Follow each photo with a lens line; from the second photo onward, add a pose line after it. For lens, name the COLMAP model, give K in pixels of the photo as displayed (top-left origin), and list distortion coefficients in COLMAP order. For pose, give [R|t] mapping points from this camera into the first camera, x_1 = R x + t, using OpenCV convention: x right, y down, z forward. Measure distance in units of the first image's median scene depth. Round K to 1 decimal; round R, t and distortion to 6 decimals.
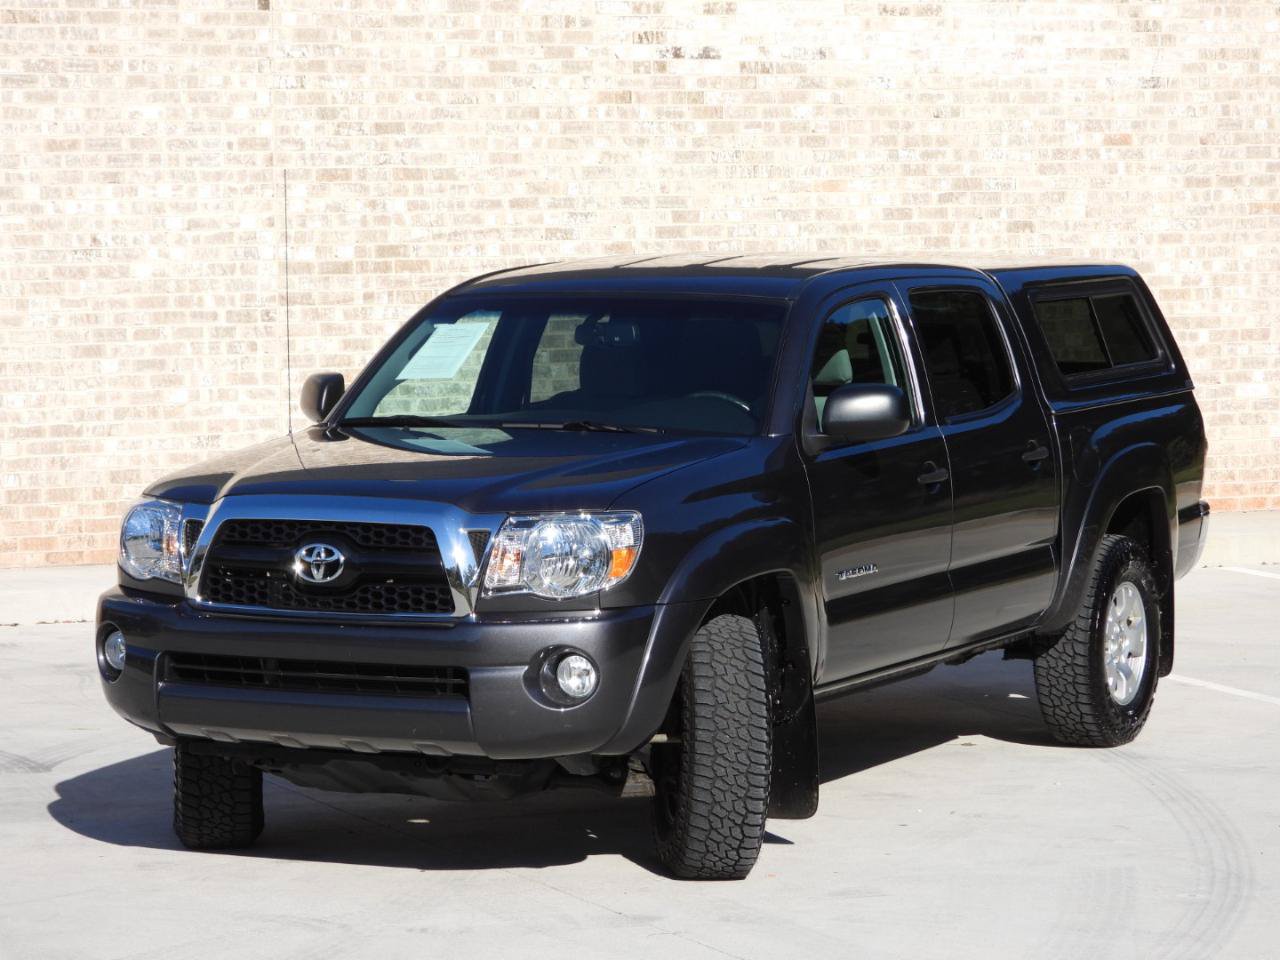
lens RADIAL K [[4122.4, 0, 640.0], [0, 4122.4, 480.0], [0, 0, 1]] dist [-0.014484, 0.795935]
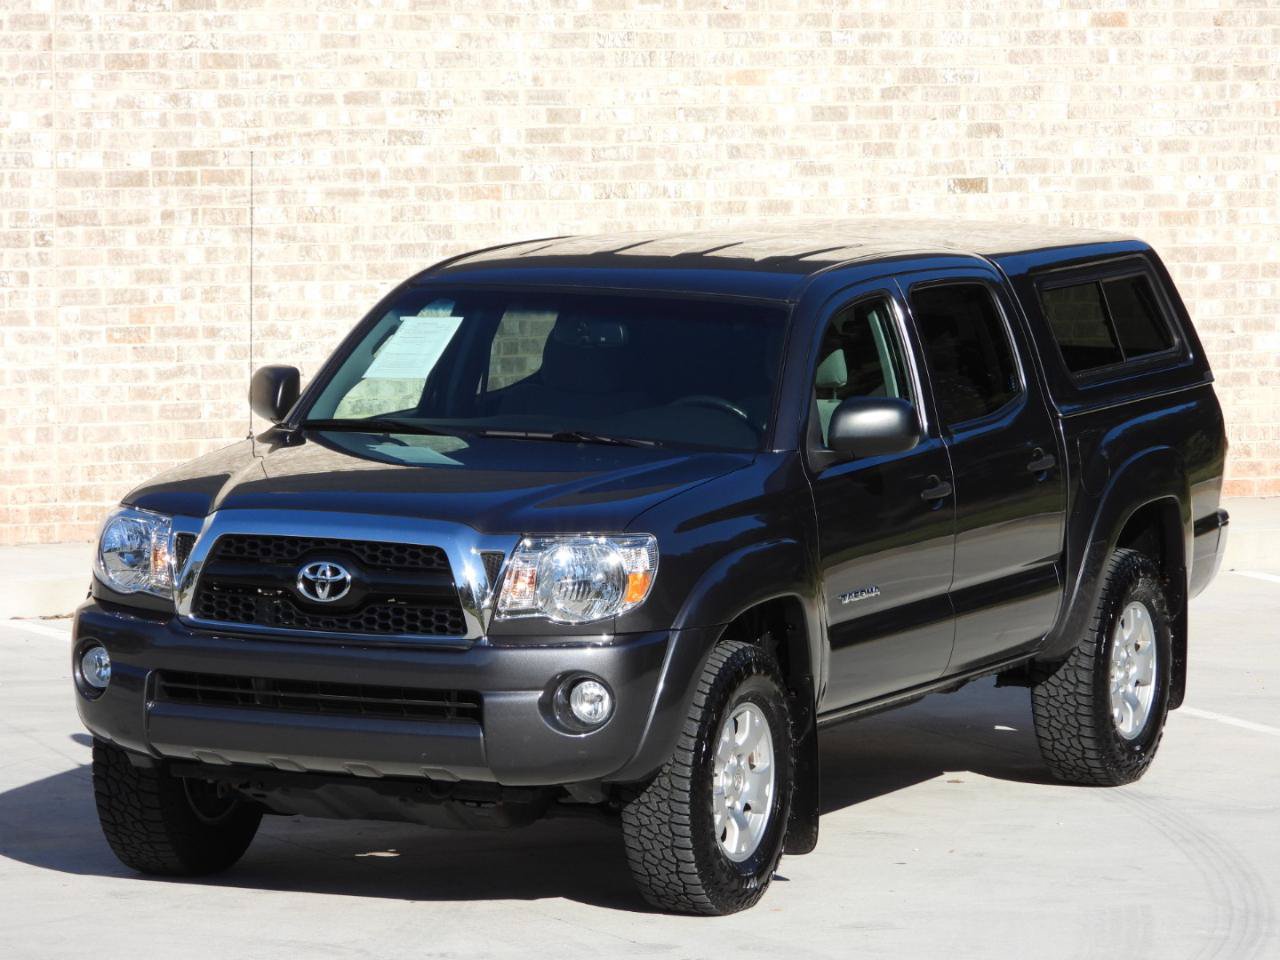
lens RADIAL K [[7088.8, 0, 640.0], [0, 7088.8, 480.0], [0, 0, 1]] dist [-0.087157, 8.319538]
pose [[0.998131, 0.013356, 0.059628, -0.056227], [-0.014362, 0.999761, 0.016481, -0.017651], [-0.059394, -0.017306, 0.998085, -0.365368]]
